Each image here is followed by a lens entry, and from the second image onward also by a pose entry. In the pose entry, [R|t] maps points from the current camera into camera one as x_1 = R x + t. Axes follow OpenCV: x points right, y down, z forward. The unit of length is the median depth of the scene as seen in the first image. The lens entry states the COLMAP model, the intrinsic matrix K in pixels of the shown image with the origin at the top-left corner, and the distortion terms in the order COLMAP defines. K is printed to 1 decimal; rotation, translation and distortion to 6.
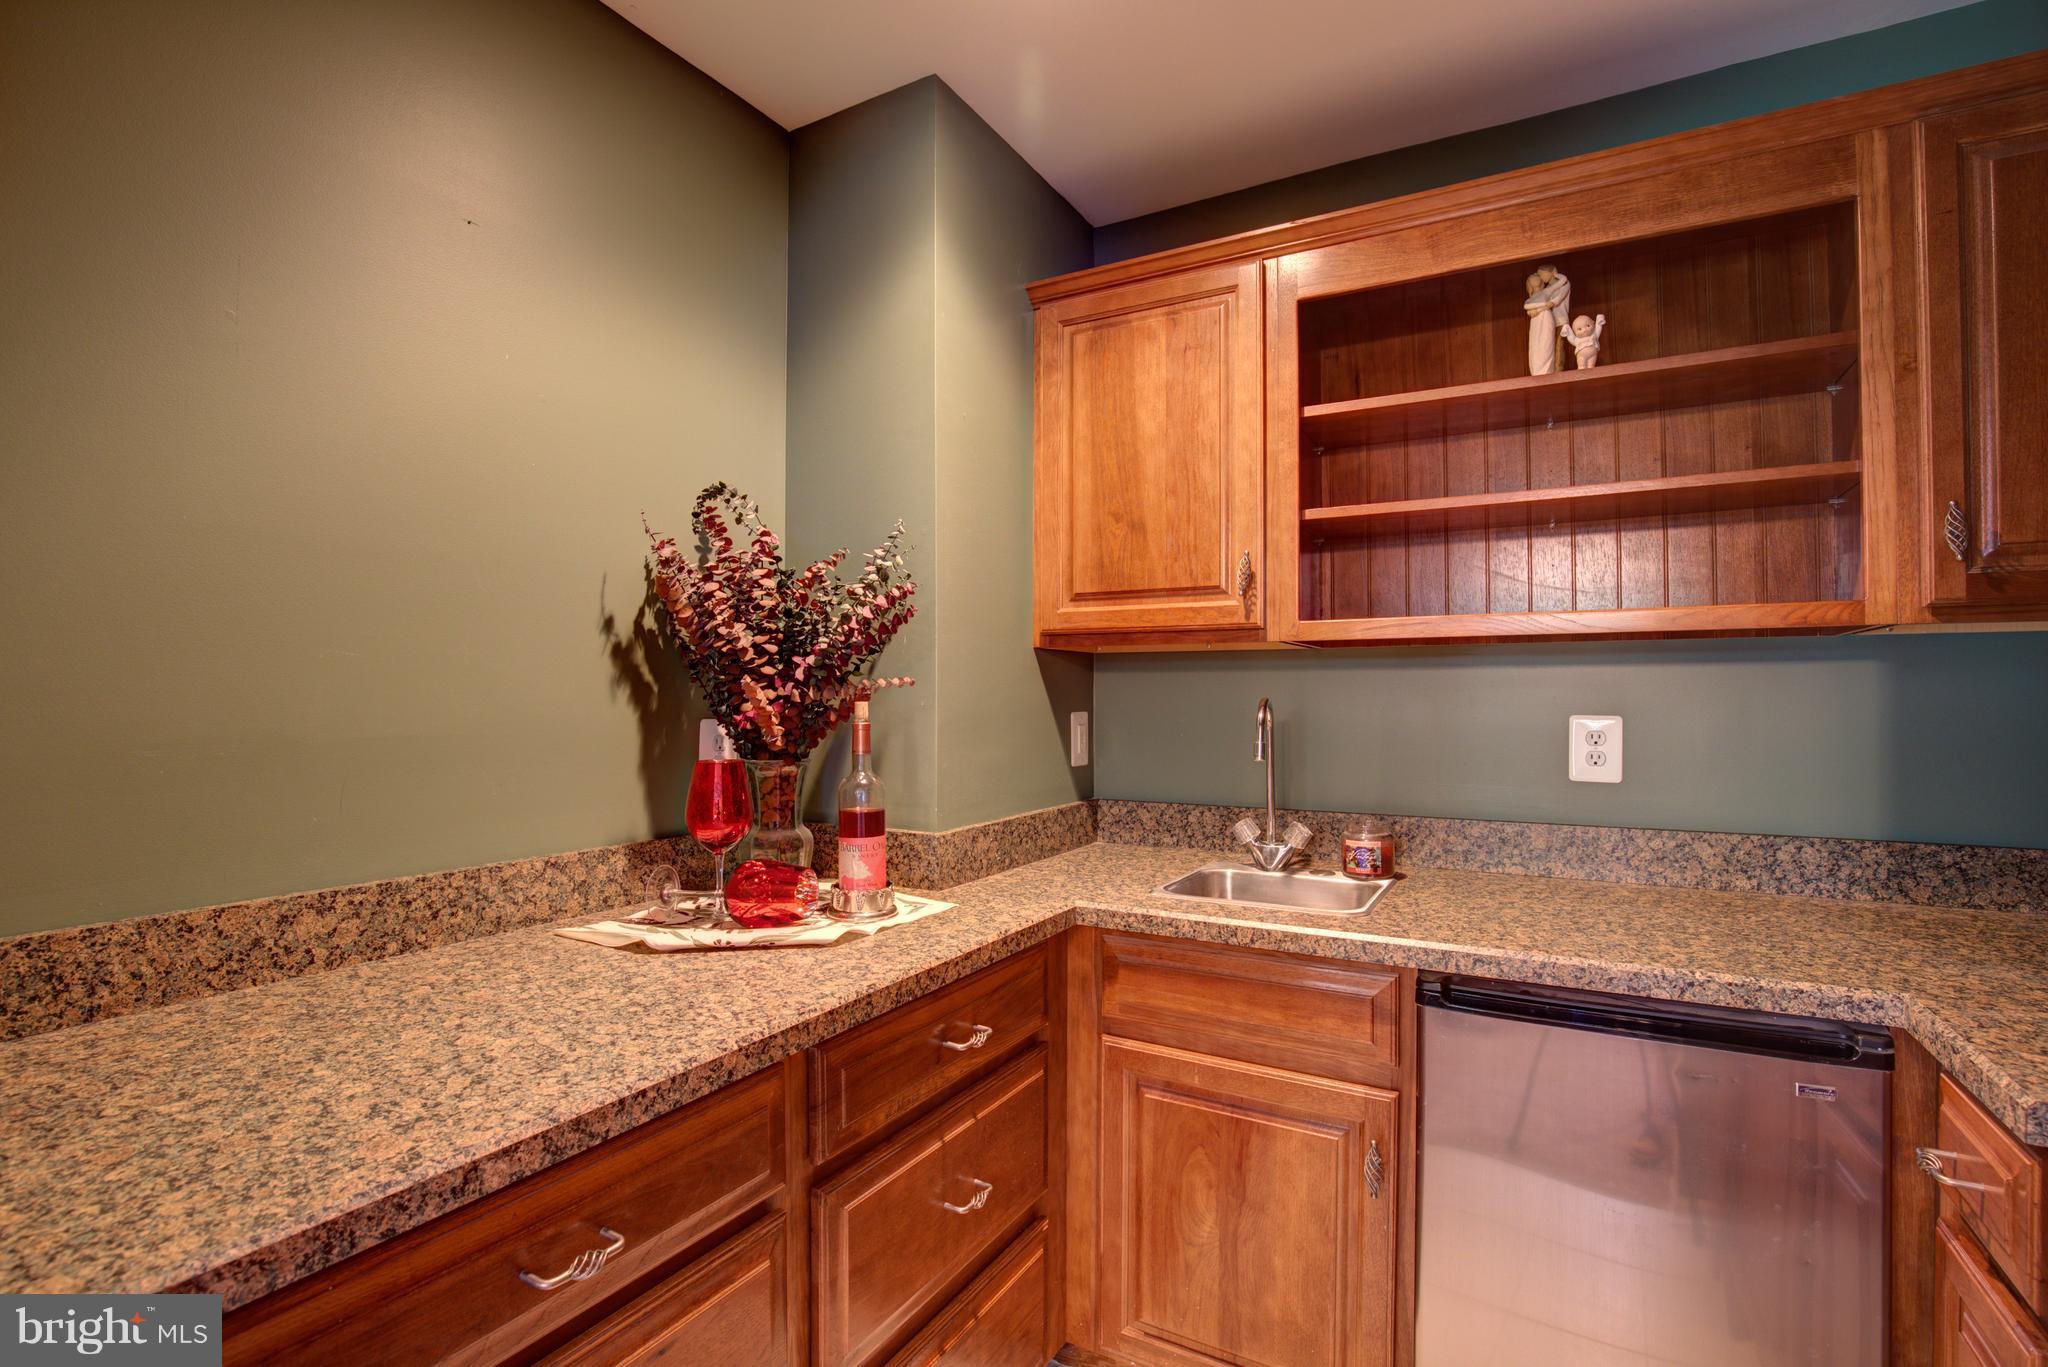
lens RADIAL K [[952.2, 0, 1026.2], [0, 952.2, 686.1], [0, 0, 1]] dist [-0.028056, 0.003095]
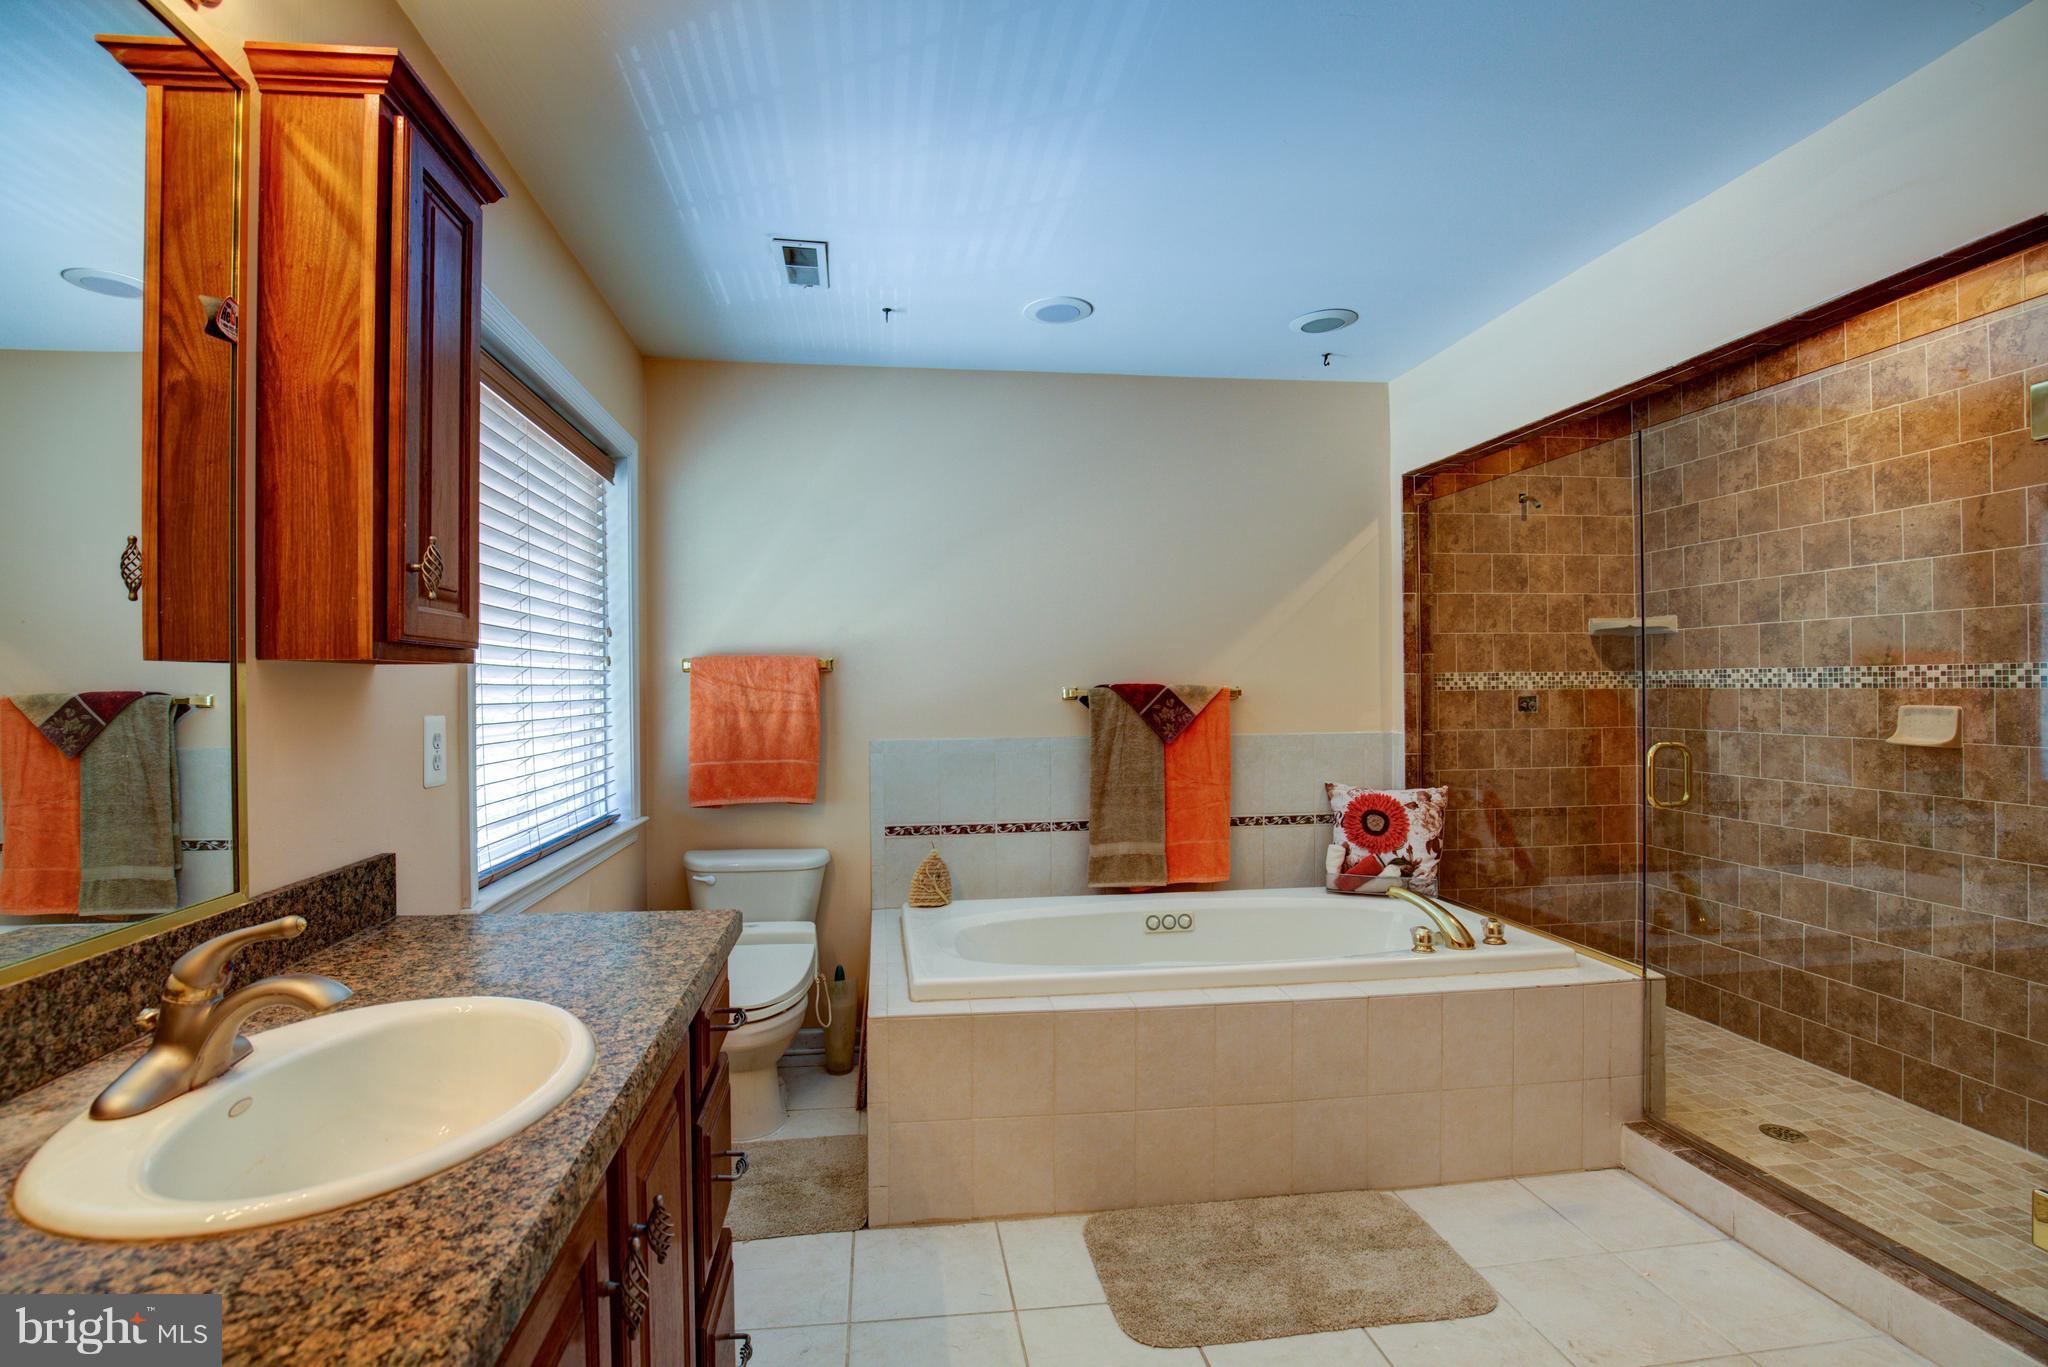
lens RADIAL K [[952.2, 0, 1010.7], [0, 952.2, 685.2], [0, 0, 1]] dist [-0.028056, 0.003095]
pose [[-0.804397, -0.002862, -0.594086, -0.948004], [0.004740, 0.999926, -0.011235, -0.007194], [0.594074, -0.011854, -0.804323, 1.739616]]
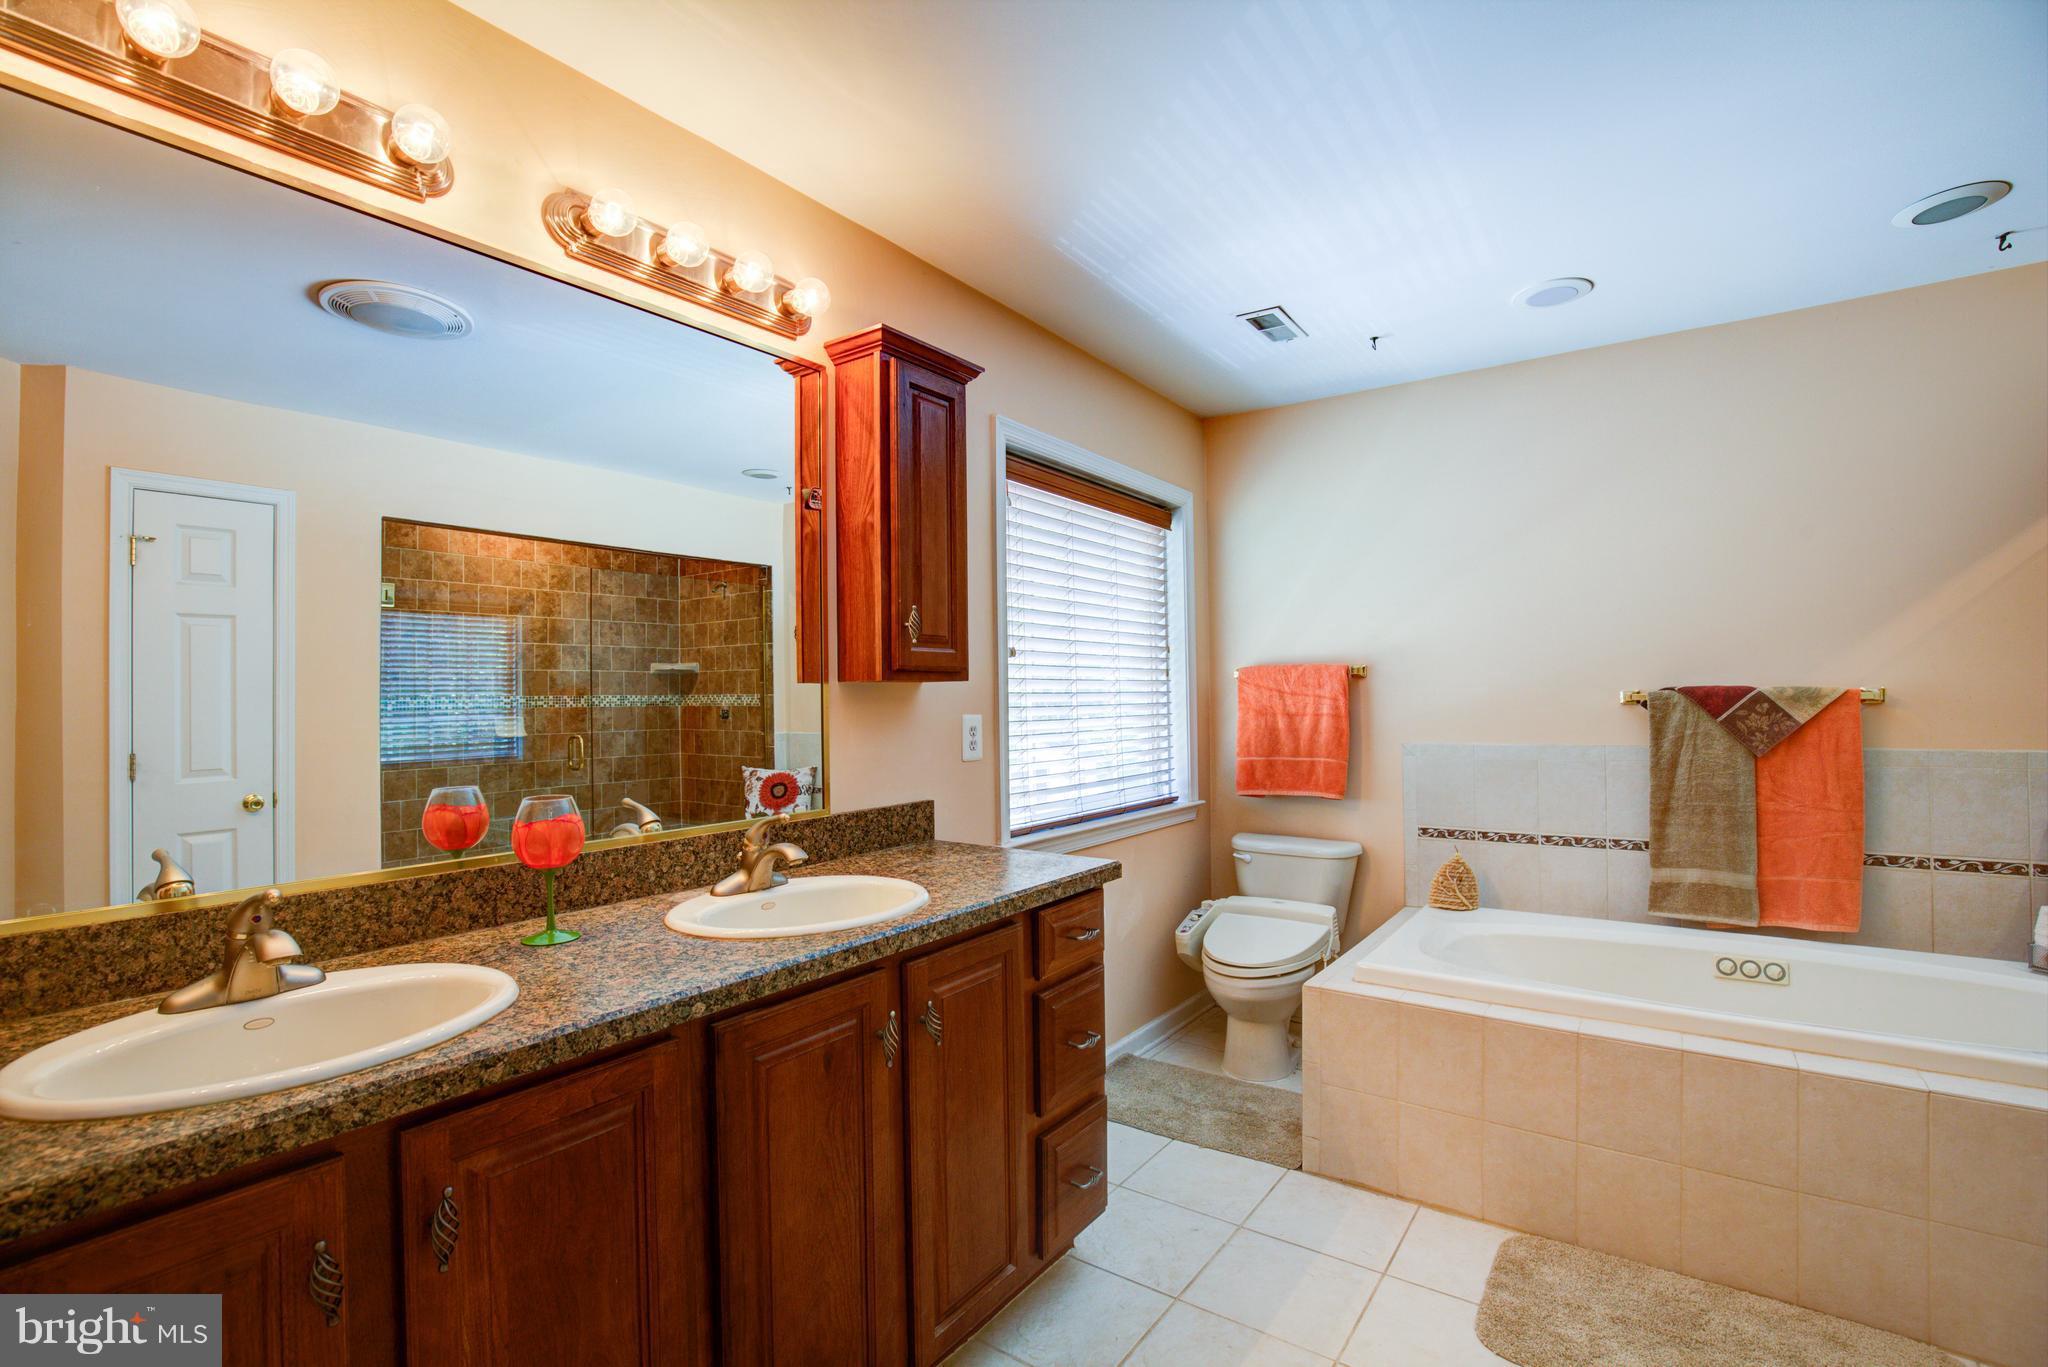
lens RADIAL K [[952.2, 0, 1040.1], [0, 952.2, 684.3], [0, 0, 1]] dist [-0.028056, 0.003095]
pose [[-0.994831, 0.006949, 0.101306, -1.636498], [0.005023, 0.999802, -0.019248, -0.008052], [-0.101420, -0.018639, -0.994669, 2.399762]]
